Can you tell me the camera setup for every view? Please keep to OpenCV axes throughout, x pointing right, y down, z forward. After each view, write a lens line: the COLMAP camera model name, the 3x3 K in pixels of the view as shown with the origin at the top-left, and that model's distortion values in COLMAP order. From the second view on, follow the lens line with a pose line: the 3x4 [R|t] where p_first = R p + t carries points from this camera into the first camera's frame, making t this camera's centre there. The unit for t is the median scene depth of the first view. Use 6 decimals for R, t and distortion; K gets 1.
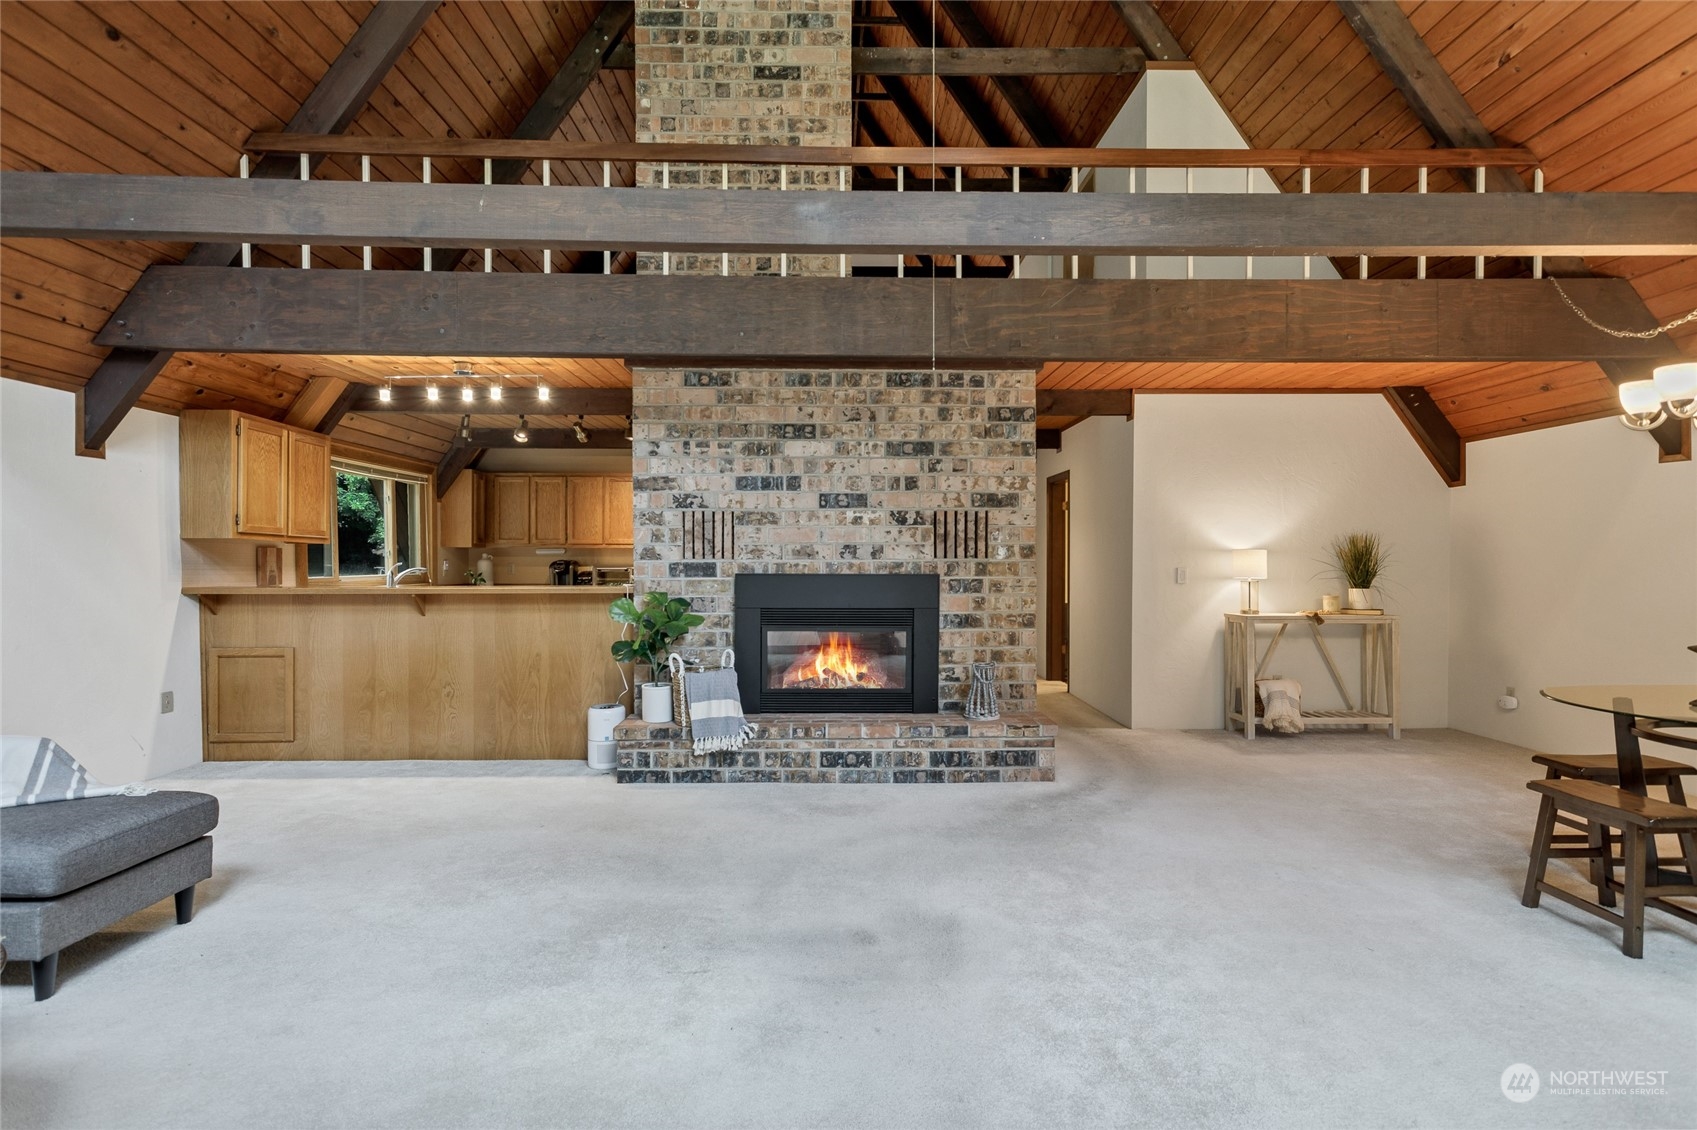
lens RADIAL K [[824.4, 0, 848.5], [0, 824.4, 565.0], [0, 0, 1]] dist [0.000826, 0.000042]
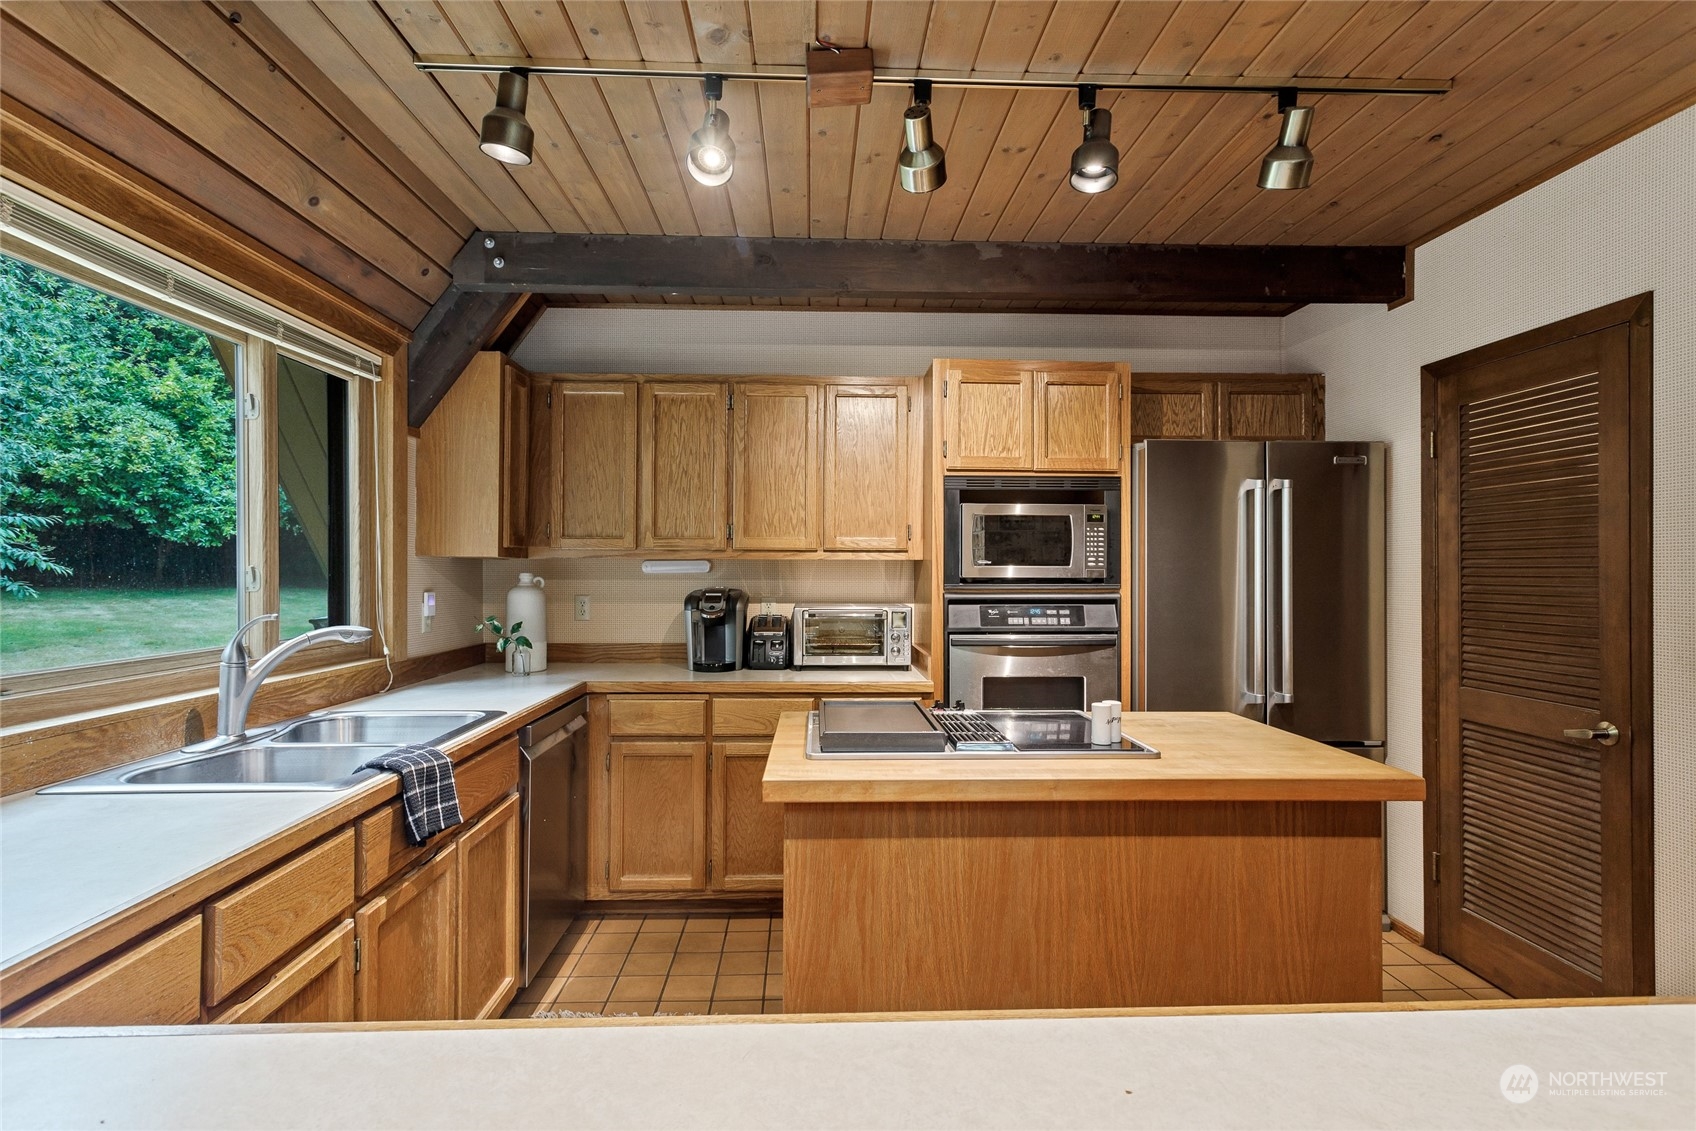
lens RADIAL K [[841.9, 0, 846.2], [0, 841.9, 572.4], [0, 0, 1]] dist [0.001187, -0.000103]
pose [[0.999860, 0.001651, 0.016654, -0.292099], [-0.001514, 0.999965, -0.008246, -0.010949], [-0.016667, 0.008220, 0.999827, 0.586889]]
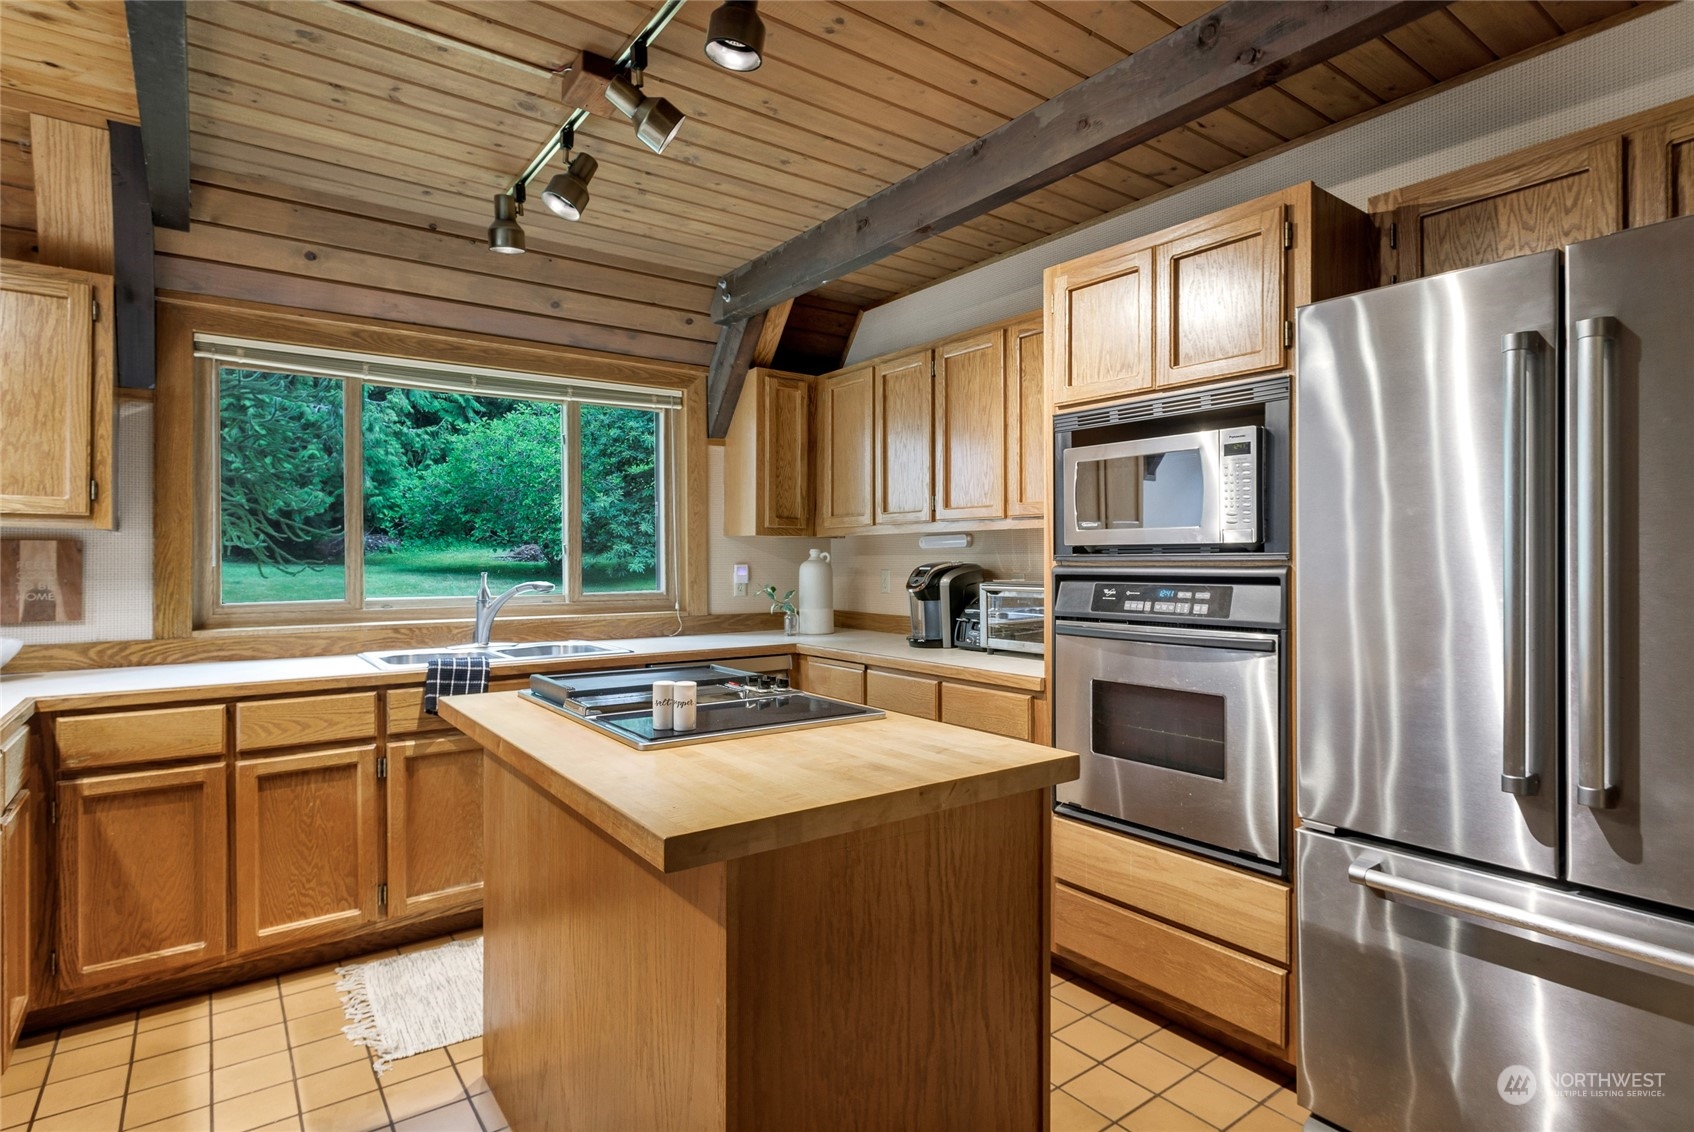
lens RADIAL K [[862.9, 0, 847.0], [0, 862.9, 566.0], [0, 0, 1]] dist [-0.003025, -0.000260]
pose [[0.570172, 0.002813, -0.821521, -0.029476], [-0.004414, 0.999990, 0.000361, -0.004598], [0.821514, 0.003420, 0.570178, 0.735316]]
